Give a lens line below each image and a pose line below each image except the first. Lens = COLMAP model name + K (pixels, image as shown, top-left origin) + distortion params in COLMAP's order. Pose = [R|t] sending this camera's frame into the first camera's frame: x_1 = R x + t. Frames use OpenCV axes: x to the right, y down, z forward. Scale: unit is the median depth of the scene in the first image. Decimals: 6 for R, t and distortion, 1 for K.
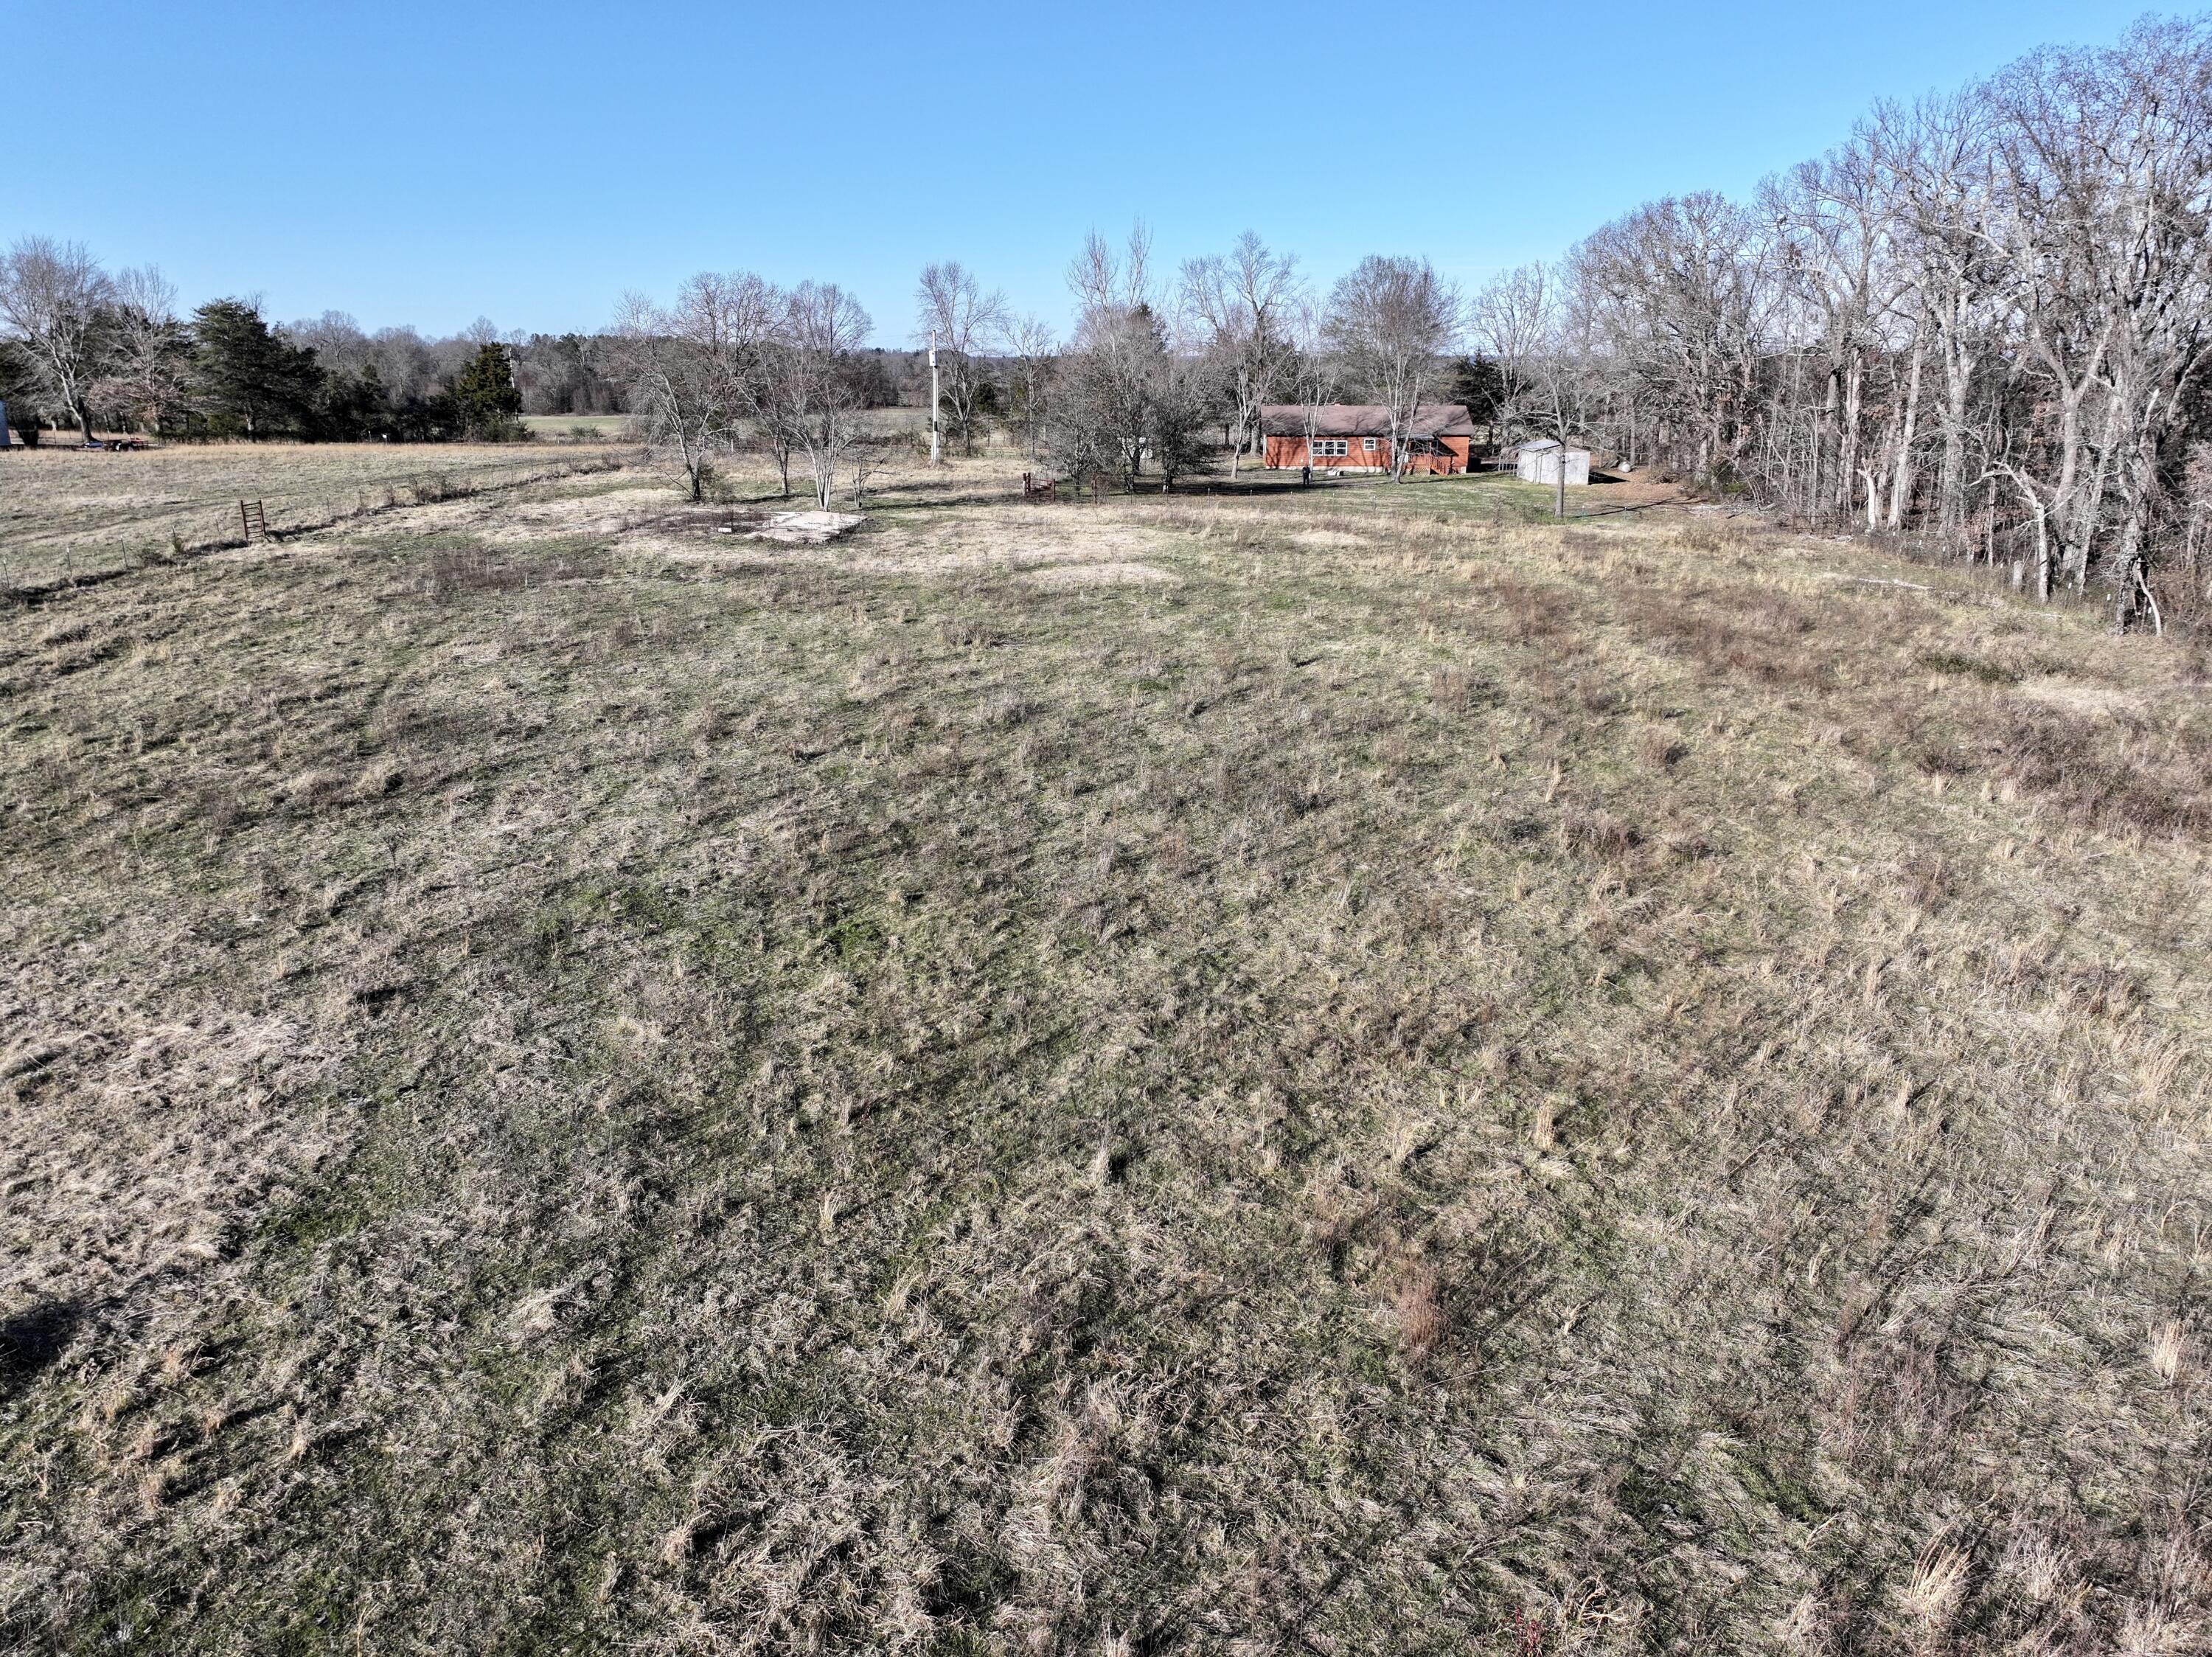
lens RADIAL K [[1554.4, 0, 1106.0], [0, 1554.4, 828.5], [0, 0, 1]] dist [0.006165, 0.000853]
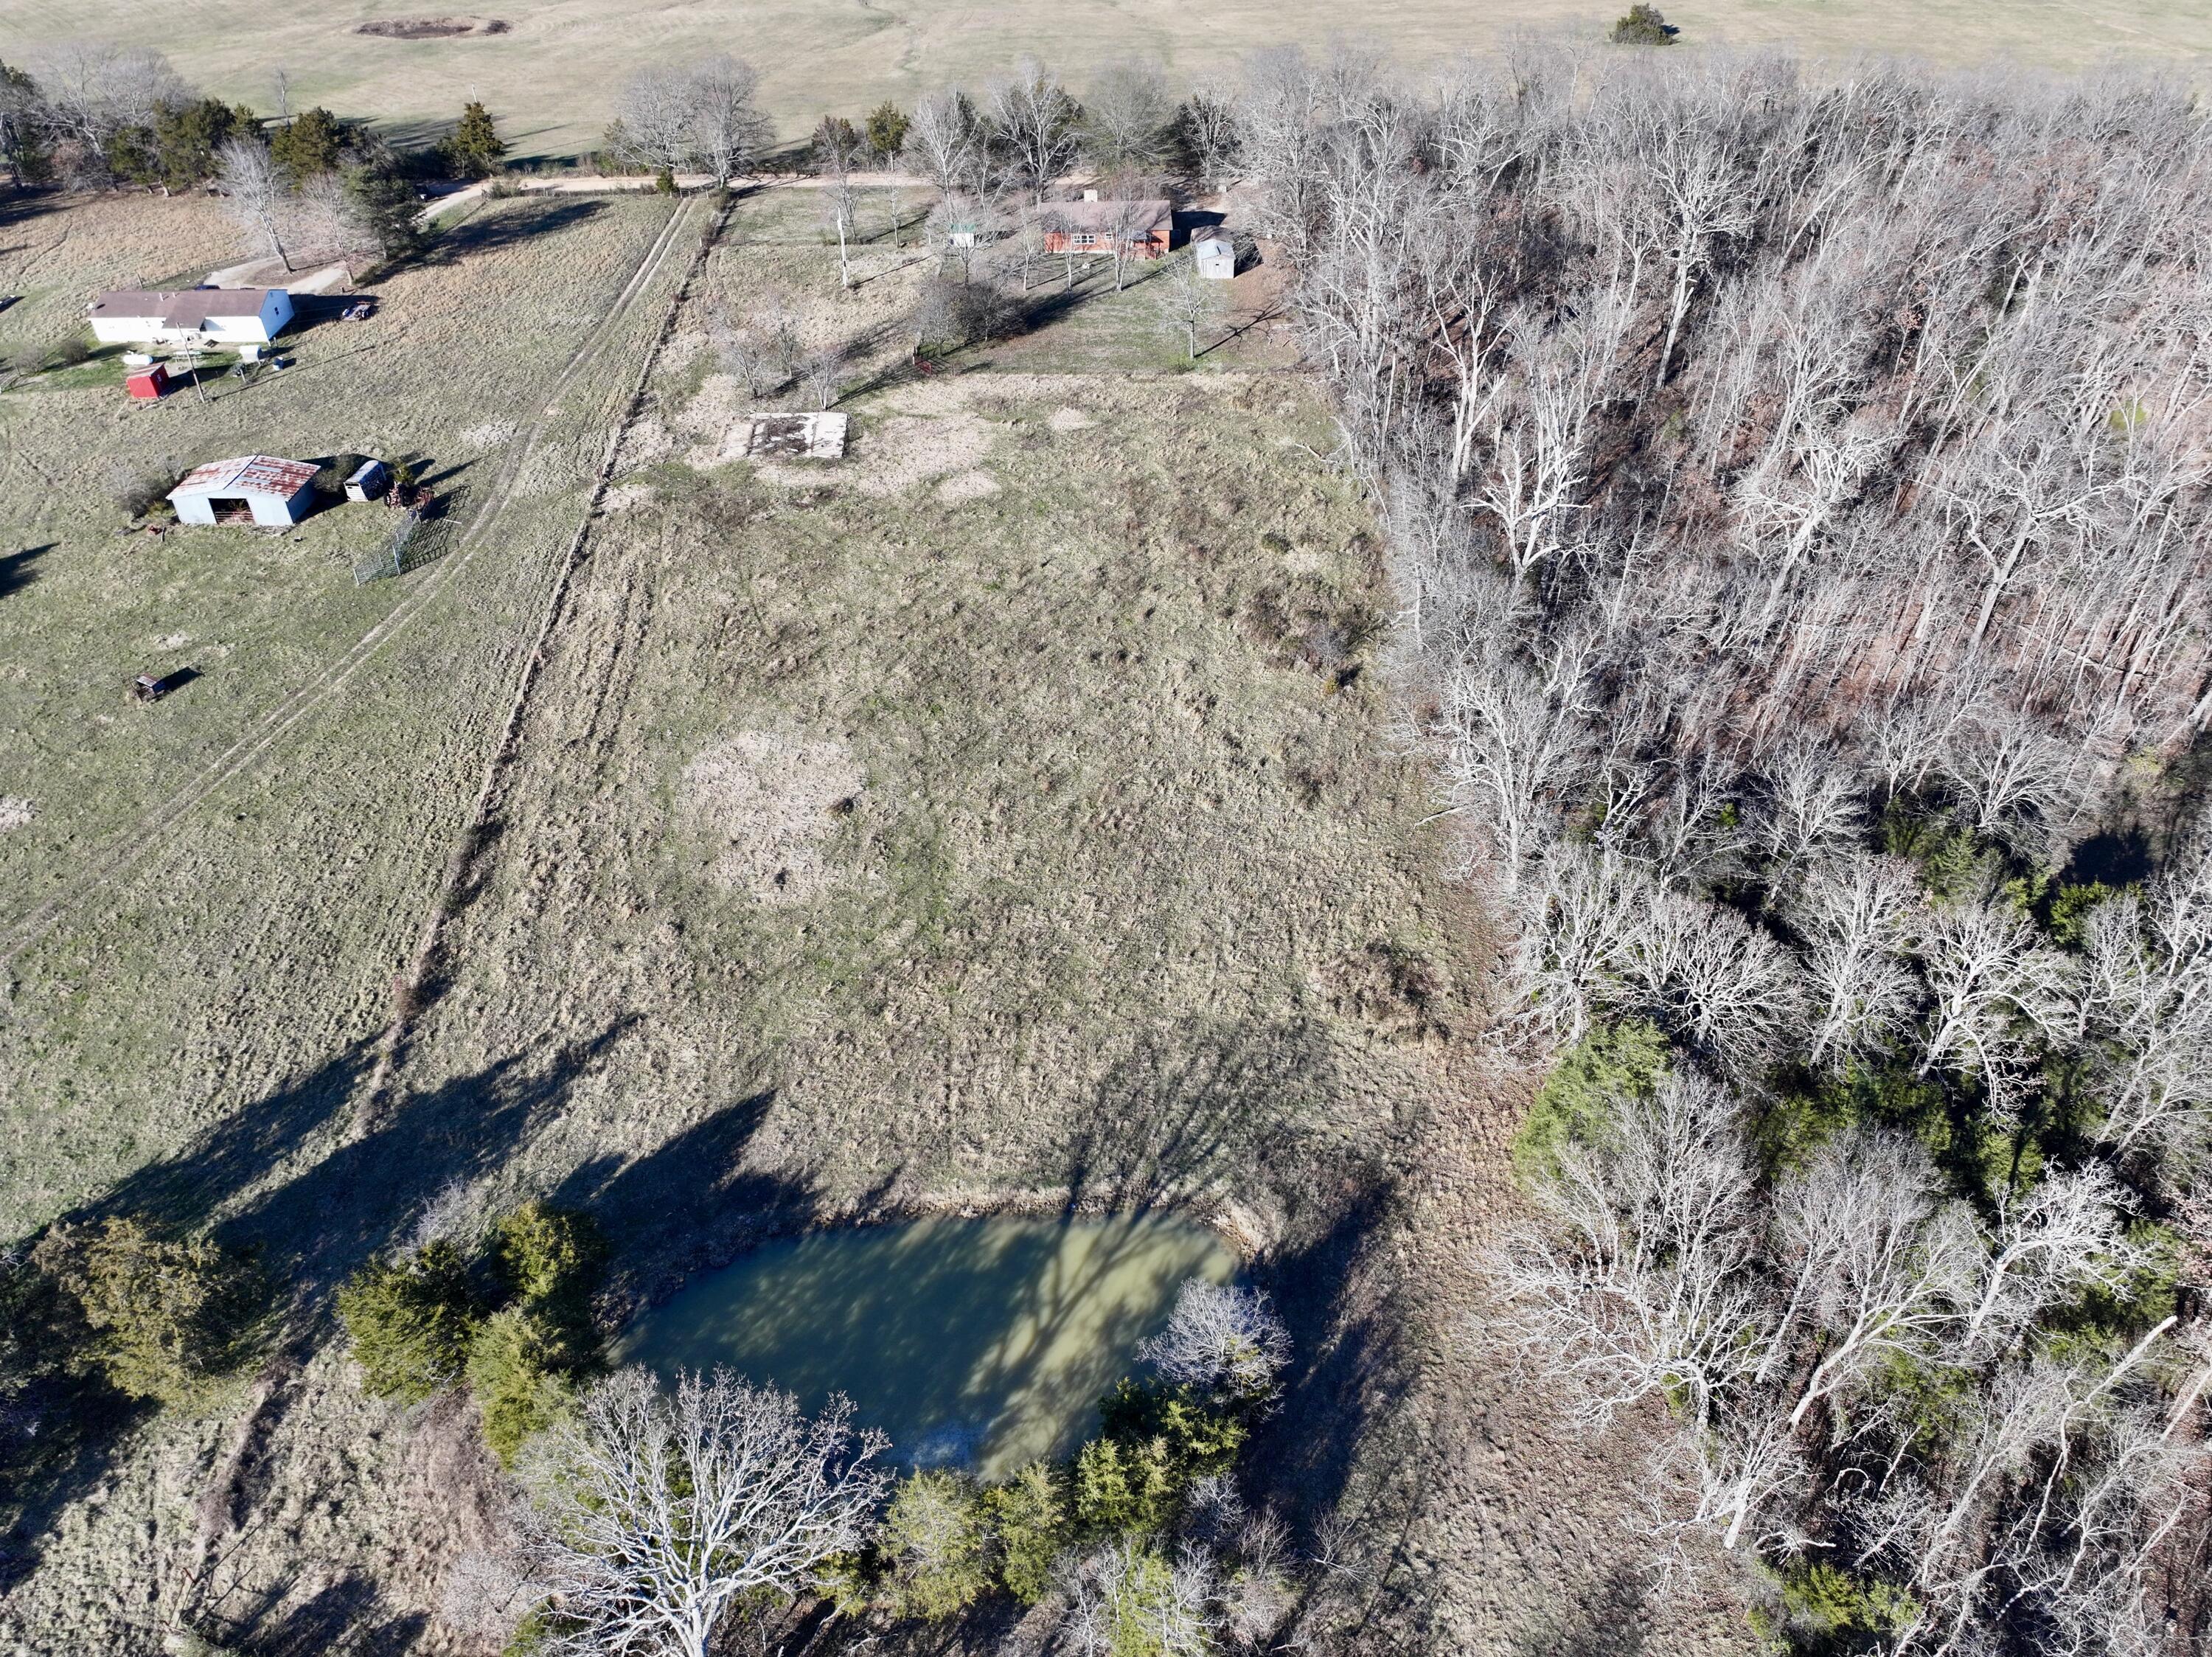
lens RADIAL K [[1554.4, 0, 1106.0], [0, 1554.4, 828.5], [0, 0, 1]] dist [0.006165, 0.000853]
pose [[0.993433, -0.072471, 0.088534, -0.037874], [0.035702, 0.931531, 0.361905, -0.479557], [-0.108700, -0.356368, 0.928001, -1.319647]]
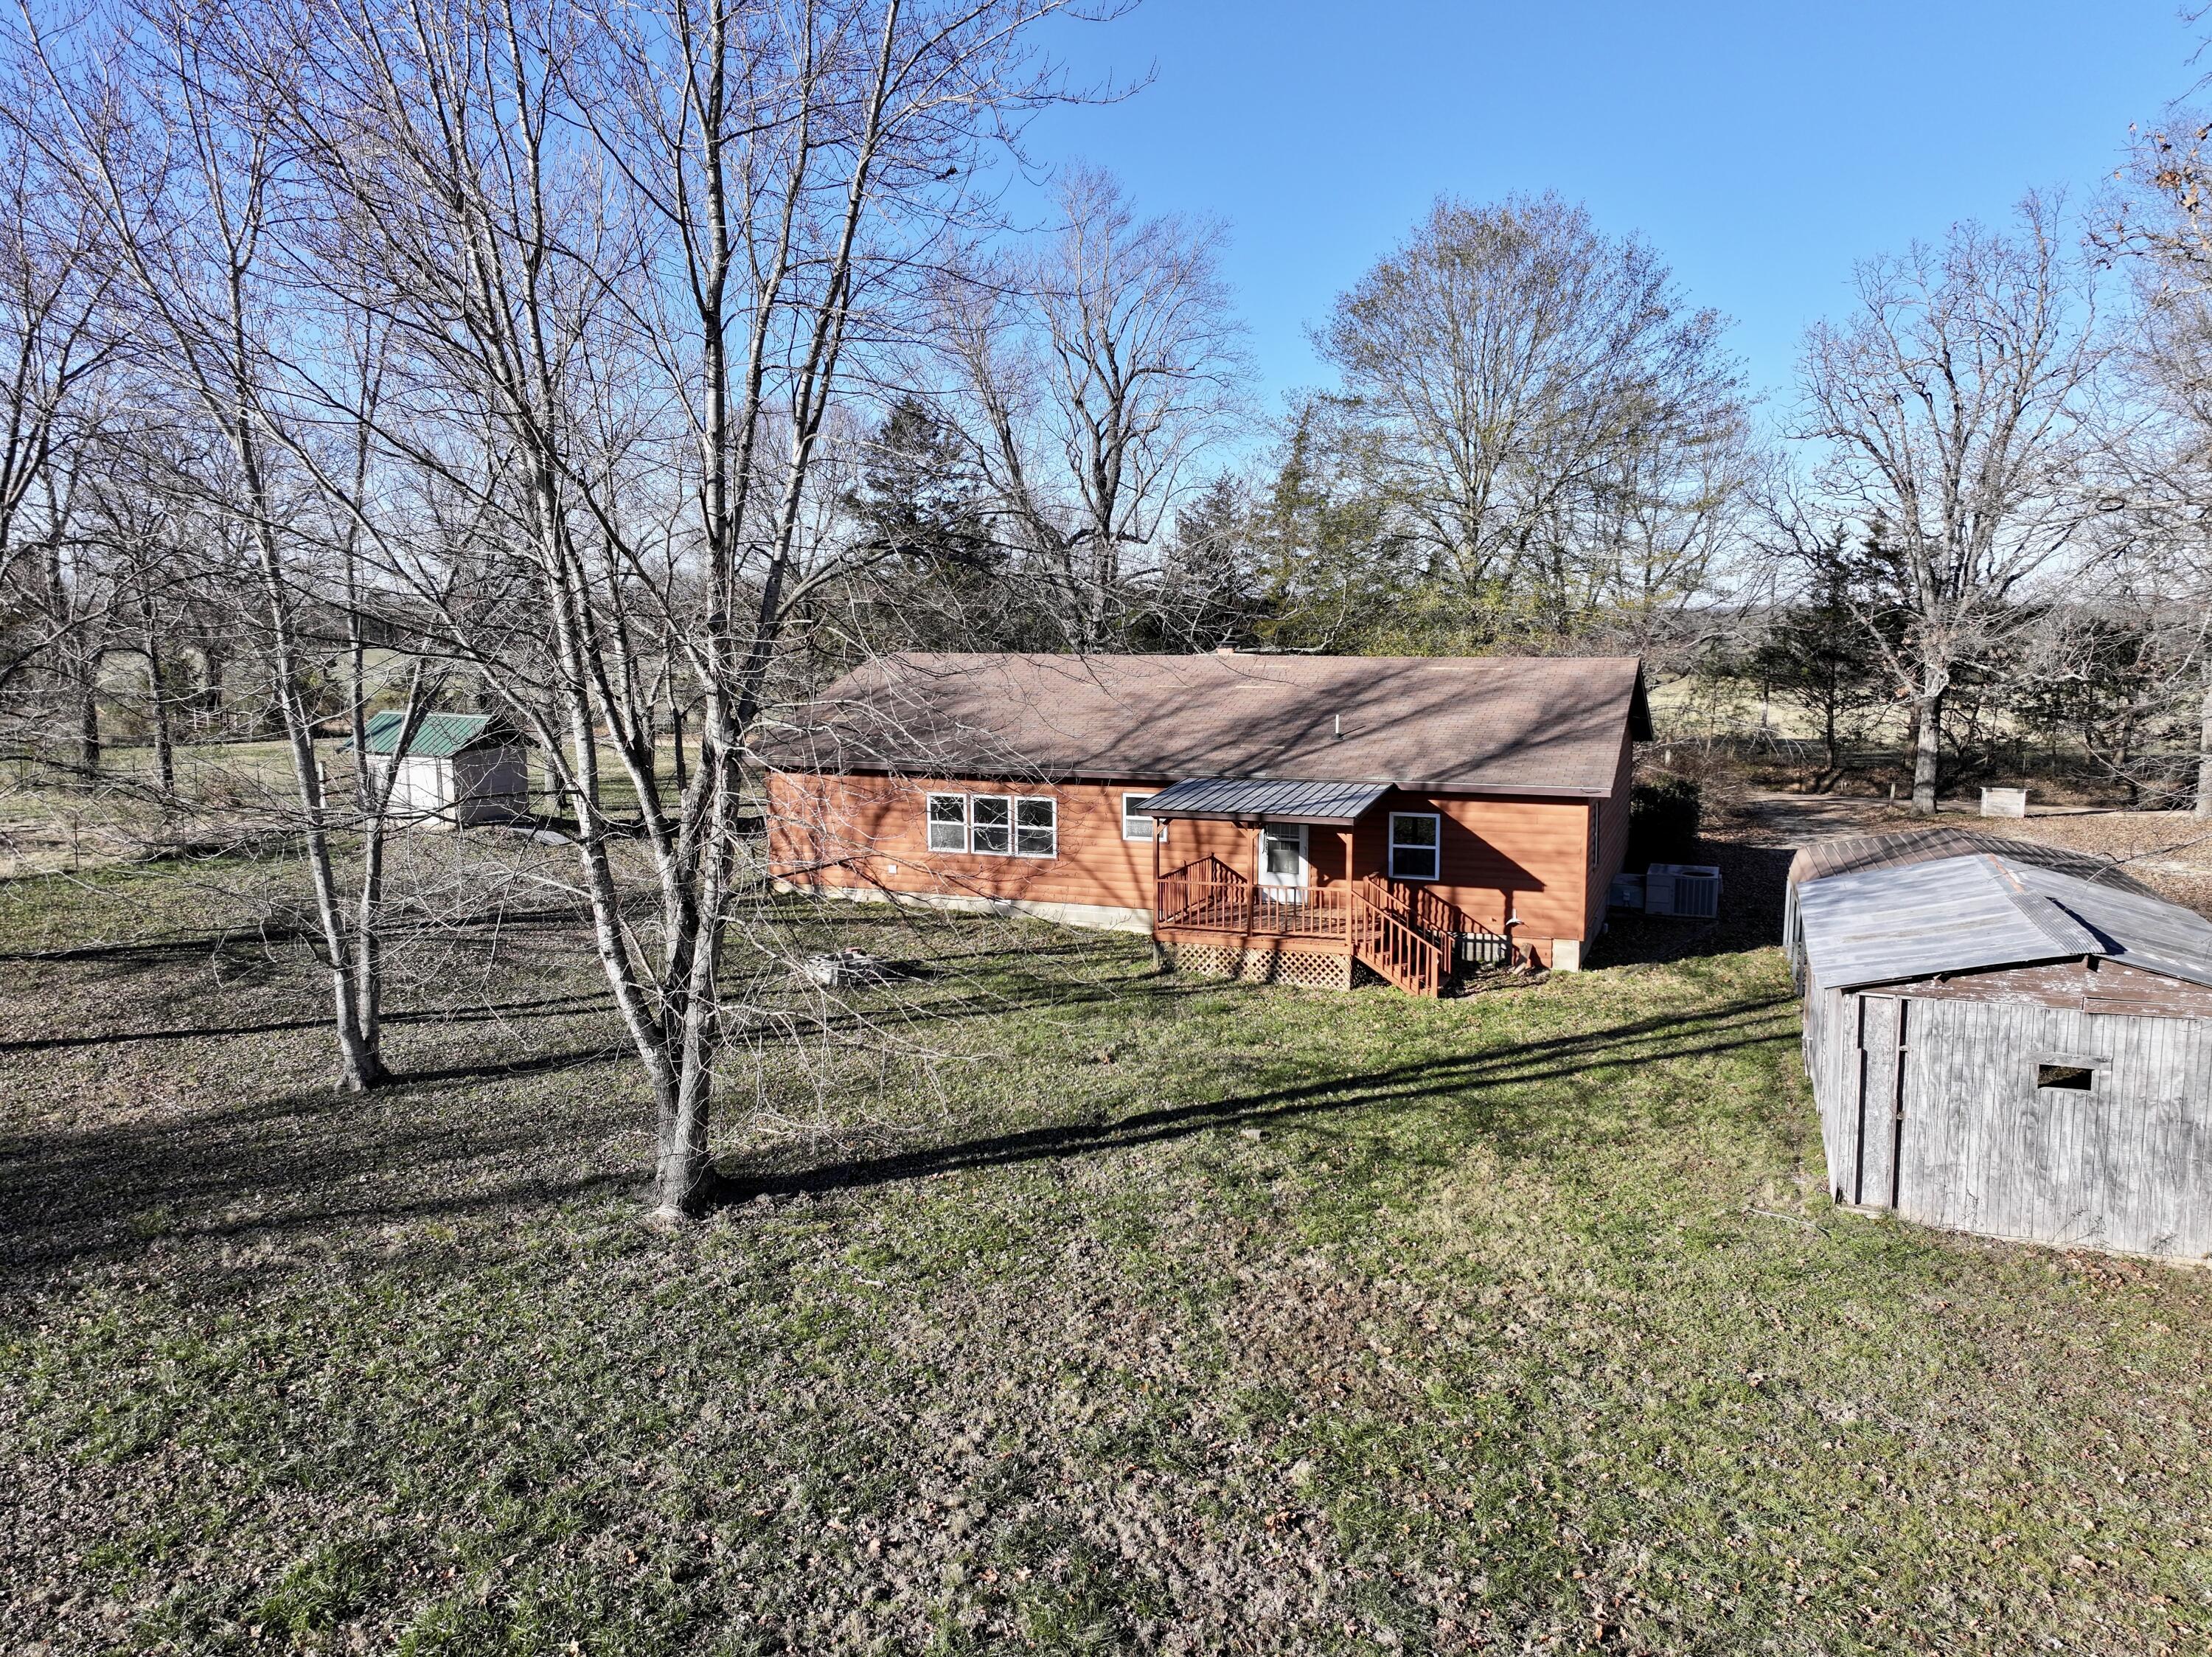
lens RADIAL K [[1554.4, 0, 1106.0], [0, 1554.4, 828.5], [0, 0, 1]] dist [0.006165, 0.000853]
pose [[0.951912, 0.038253, -0.303976, 0.430467], [-0.083092, 0.987222, -0.135972, -0.394803], [0.294890, 0.154691, 0.942927, 1.444742]]
